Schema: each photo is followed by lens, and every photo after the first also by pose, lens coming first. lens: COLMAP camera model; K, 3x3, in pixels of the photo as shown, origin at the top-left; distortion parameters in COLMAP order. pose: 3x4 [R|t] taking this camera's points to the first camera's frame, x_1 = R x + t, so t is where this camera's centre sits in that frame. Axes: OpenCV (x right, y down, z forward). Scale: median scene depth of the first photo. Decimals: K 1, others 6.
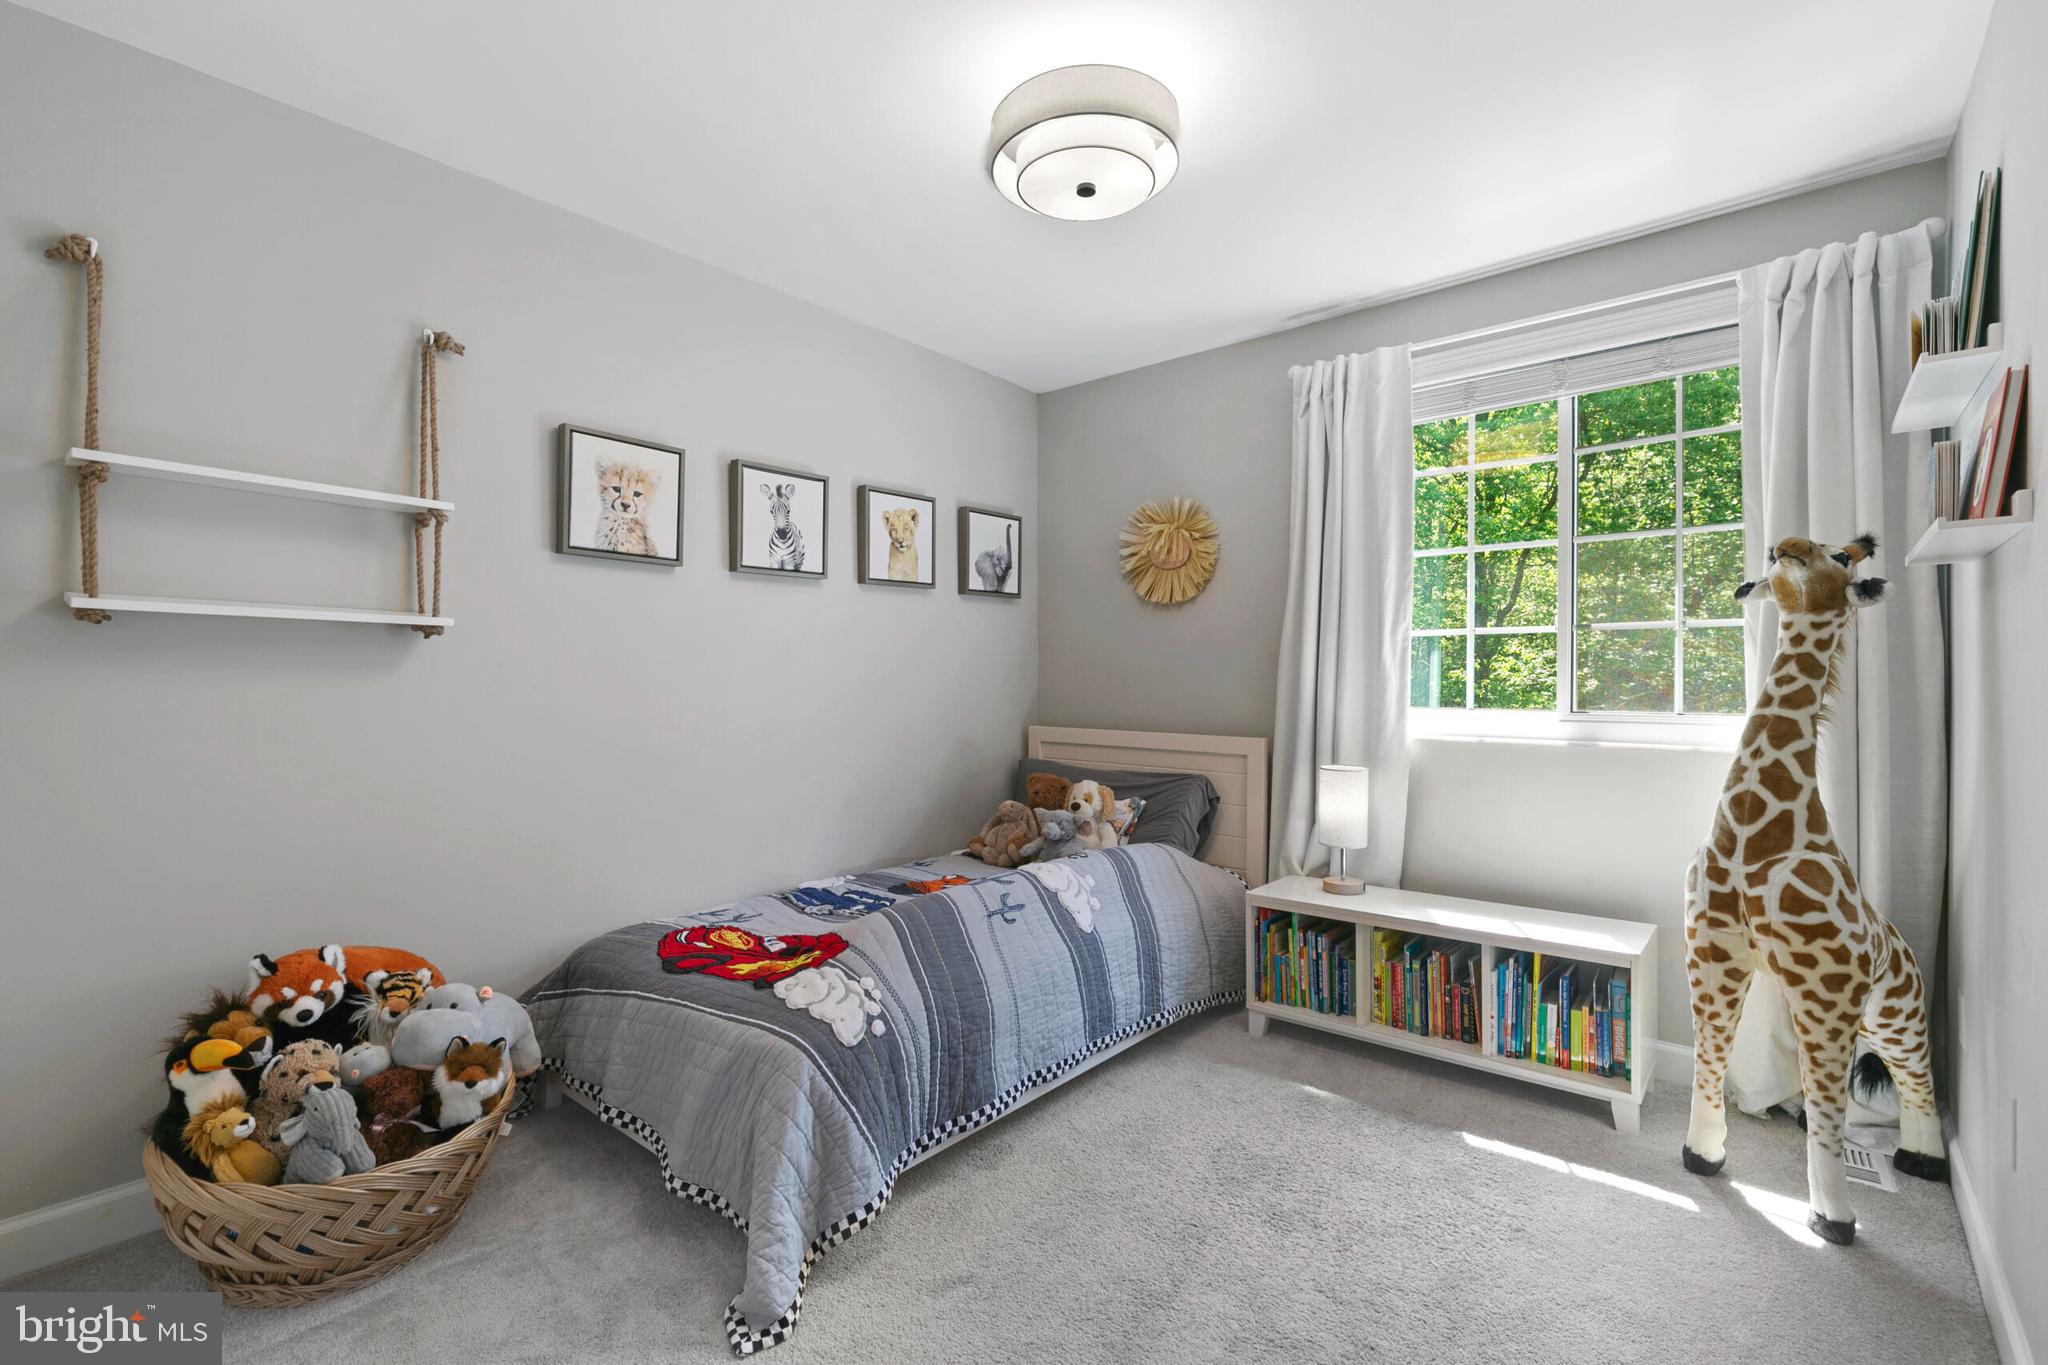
lens RADIAL K [[917.8, 0, 1020.8], [0, 917.8, 679.6], [0, 0, 1]] dist [0.007469, -0.001594]
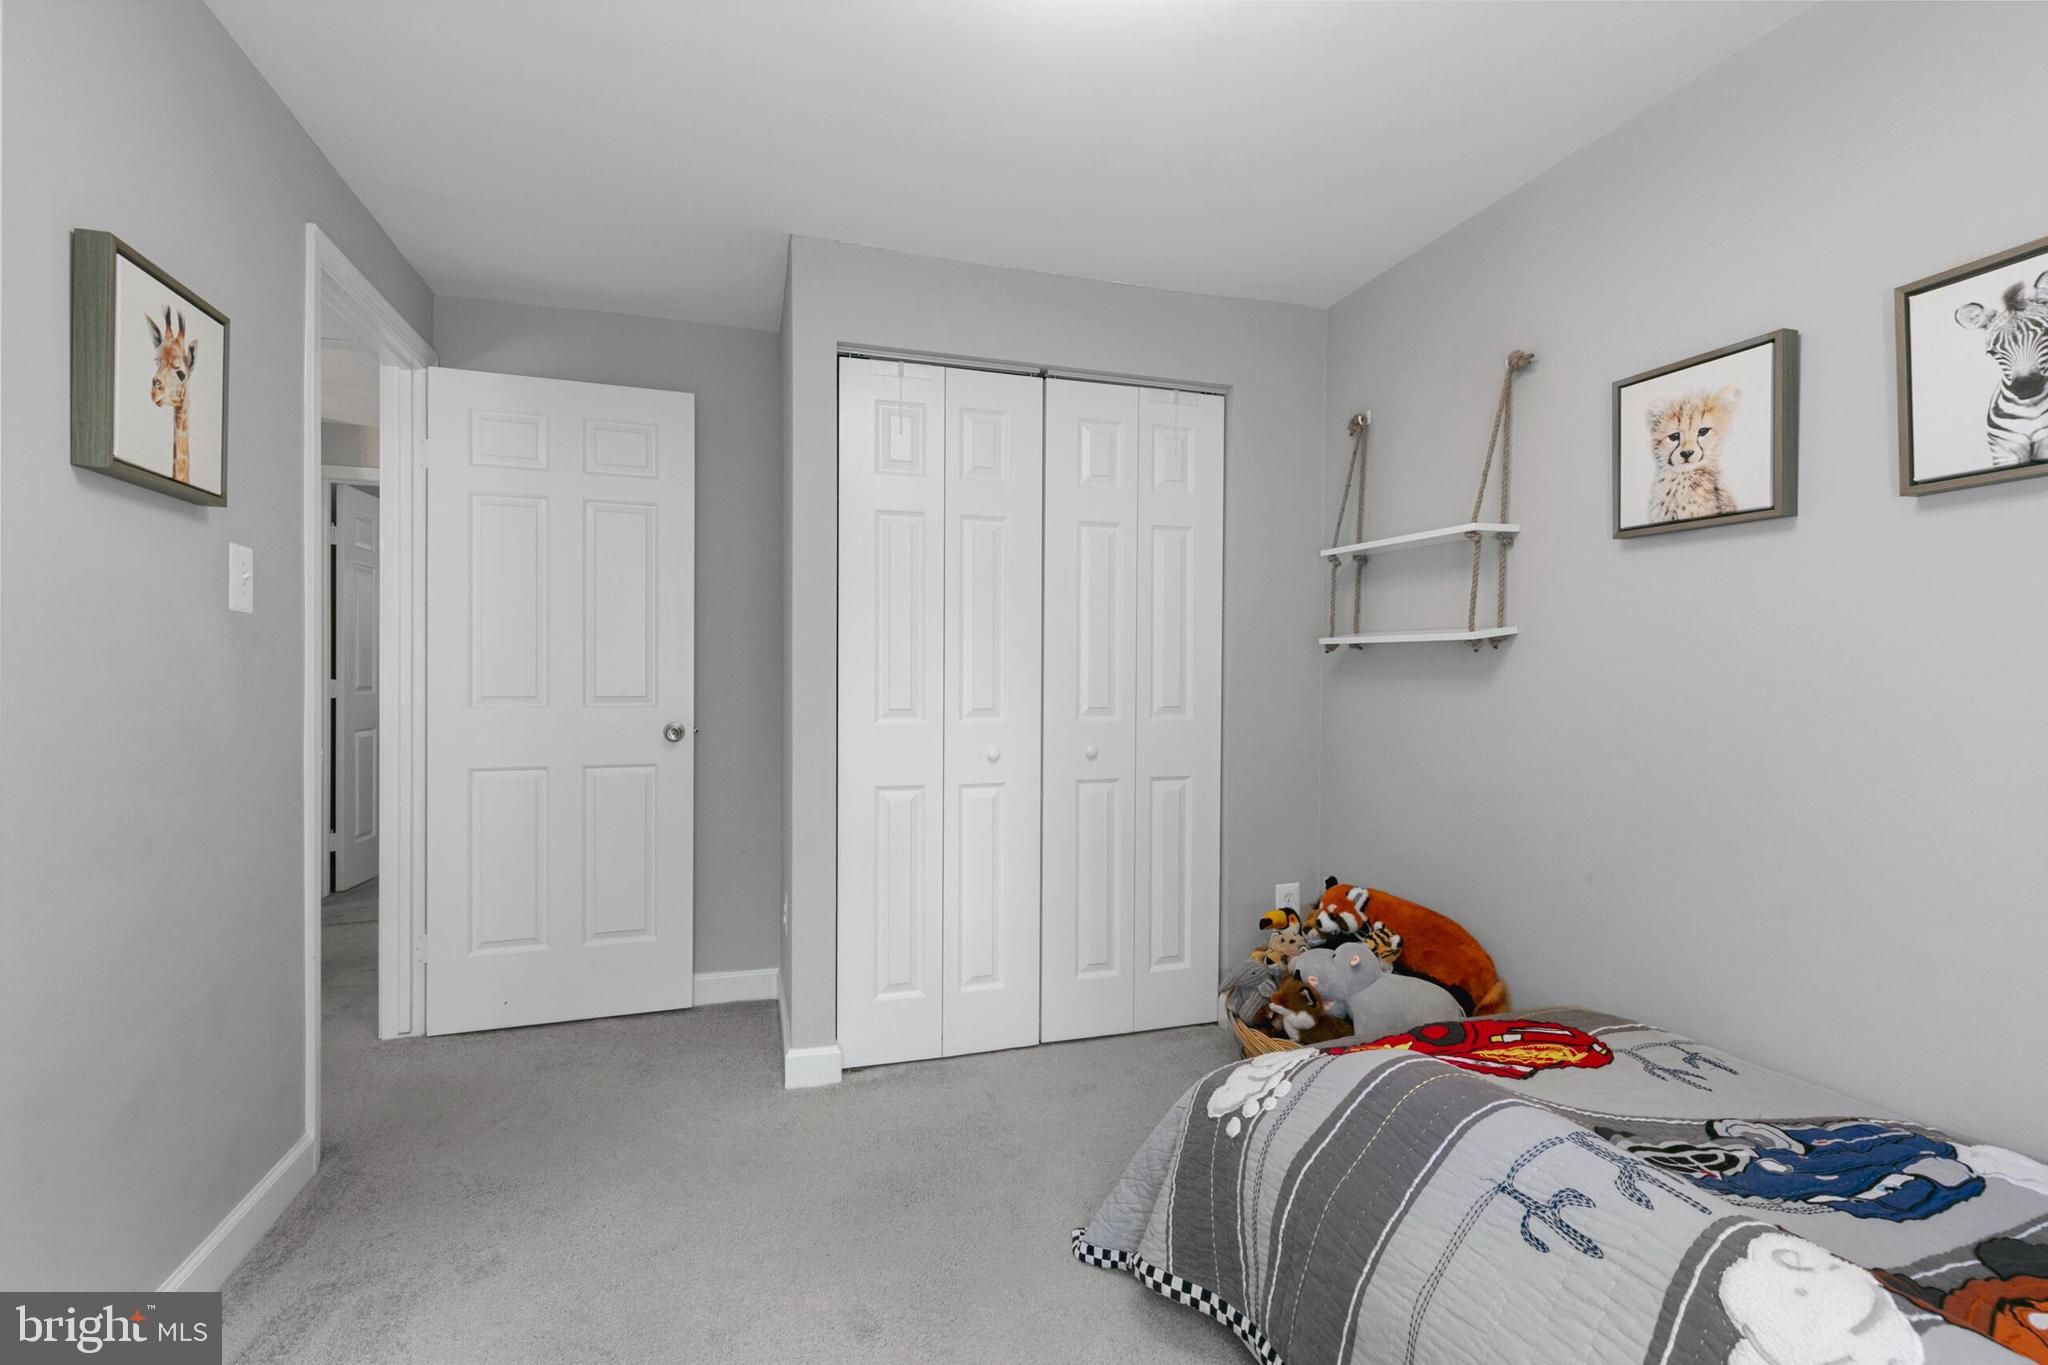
lens RADIAL K [[917.8, 0, 1020.1], [0, 917.8, 675.0], [0, 0, 1]] dist [0.007469, -0.001594]
pose [[-0.535291, -0.006355, -0.844644, 0.469919], [-0.009041, 0.999958, -0.001794, -0.009000], [0.844619, 0.006676, -0.535326, 0.955618]]
